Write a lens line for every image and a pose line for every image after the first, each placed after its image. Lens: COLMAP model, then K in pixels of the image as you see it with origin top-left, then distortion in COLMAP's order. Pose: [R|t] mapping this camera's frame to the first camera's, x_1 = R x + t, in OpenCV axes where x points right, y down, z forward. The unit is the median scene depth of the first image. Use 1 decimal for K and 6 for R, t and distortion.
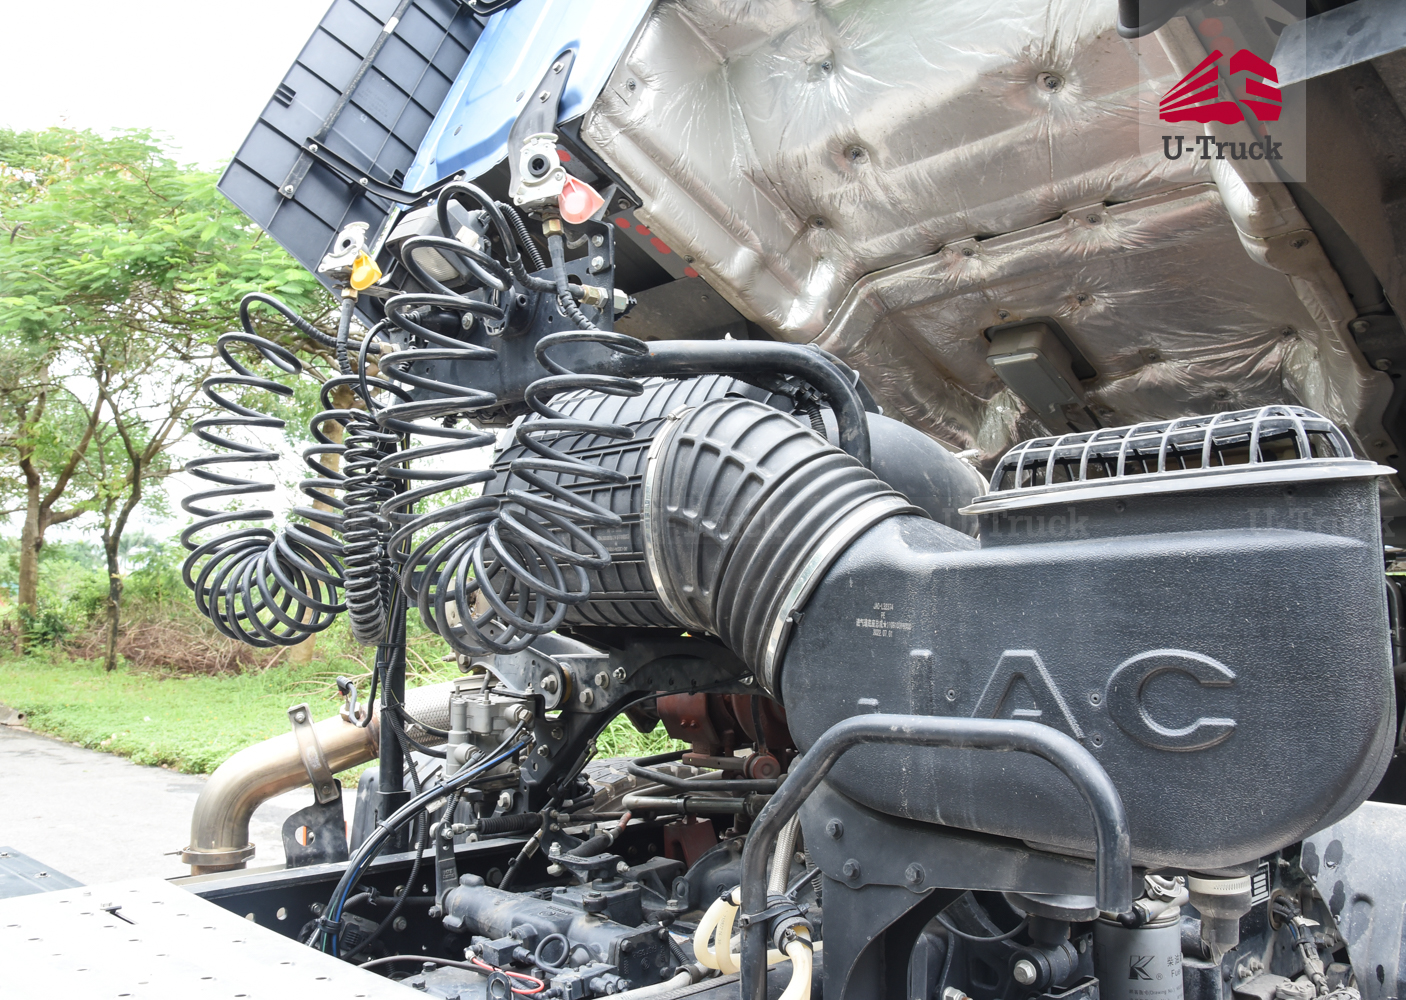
lens RADIAL K [[1180.9, 0, 700.1], [0, 1180.9, 487.6], [0, 0, 1]] dist [-0.066989, 0.081823]
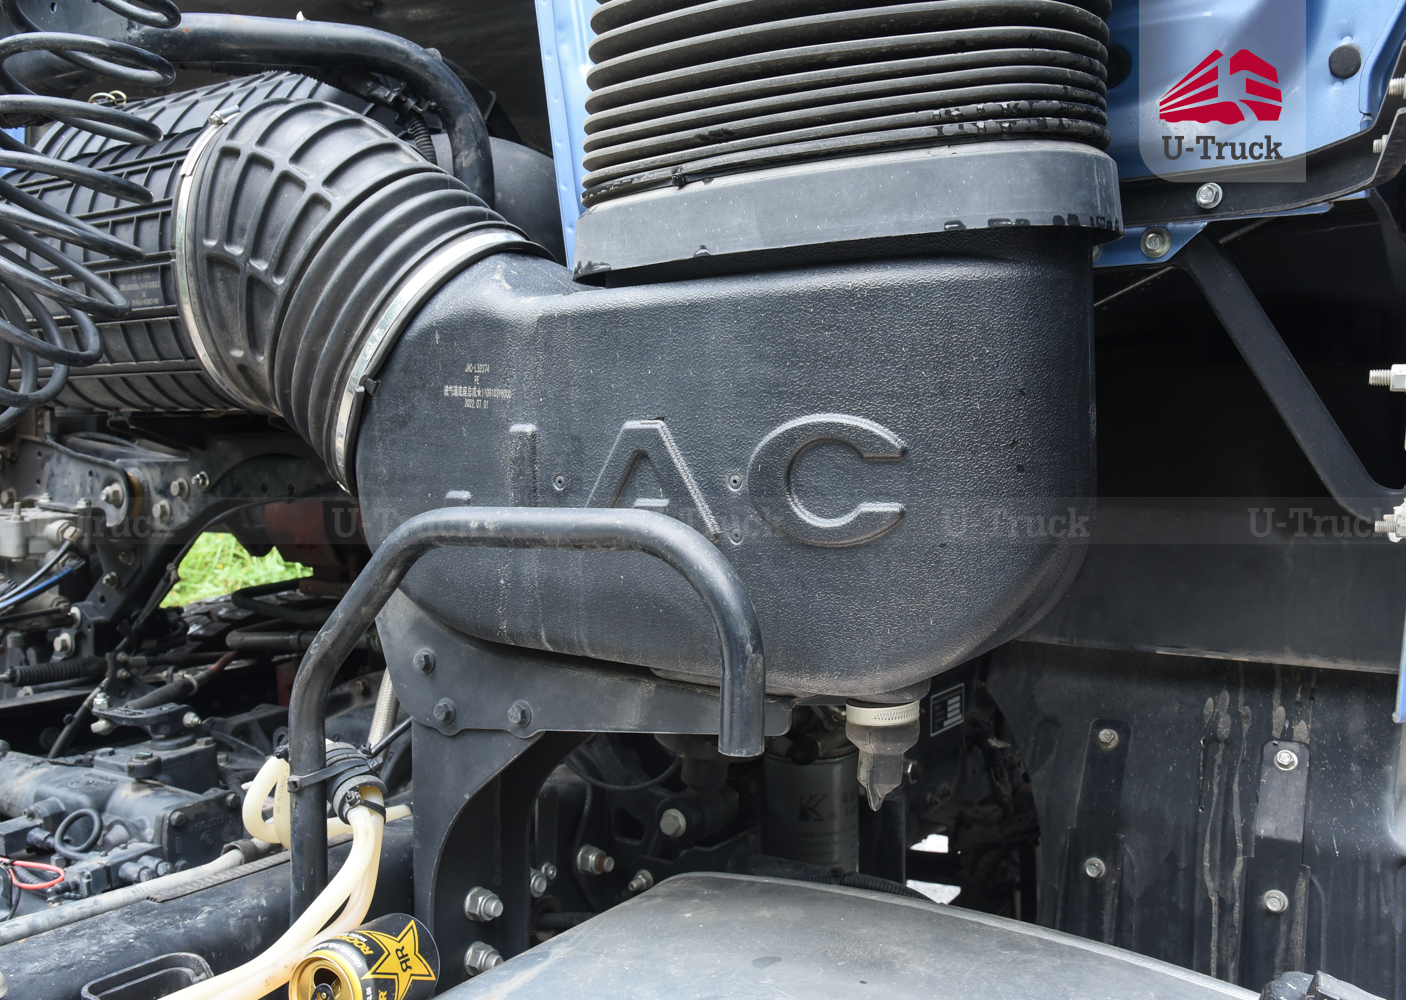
lens RADIAL K [[1228.6, 0, 700.8], [0, 1228.6, 472.6], [0, 0, 1]] dist [-0.013824, 0.014813]
pose [[0.976669, -0.003588, 0.214721, 0.110622], [-0.023540, 0.992047, 0.123649, 0.058367], [-0.213457, -0.125819, 0.968817, 0.178486]]
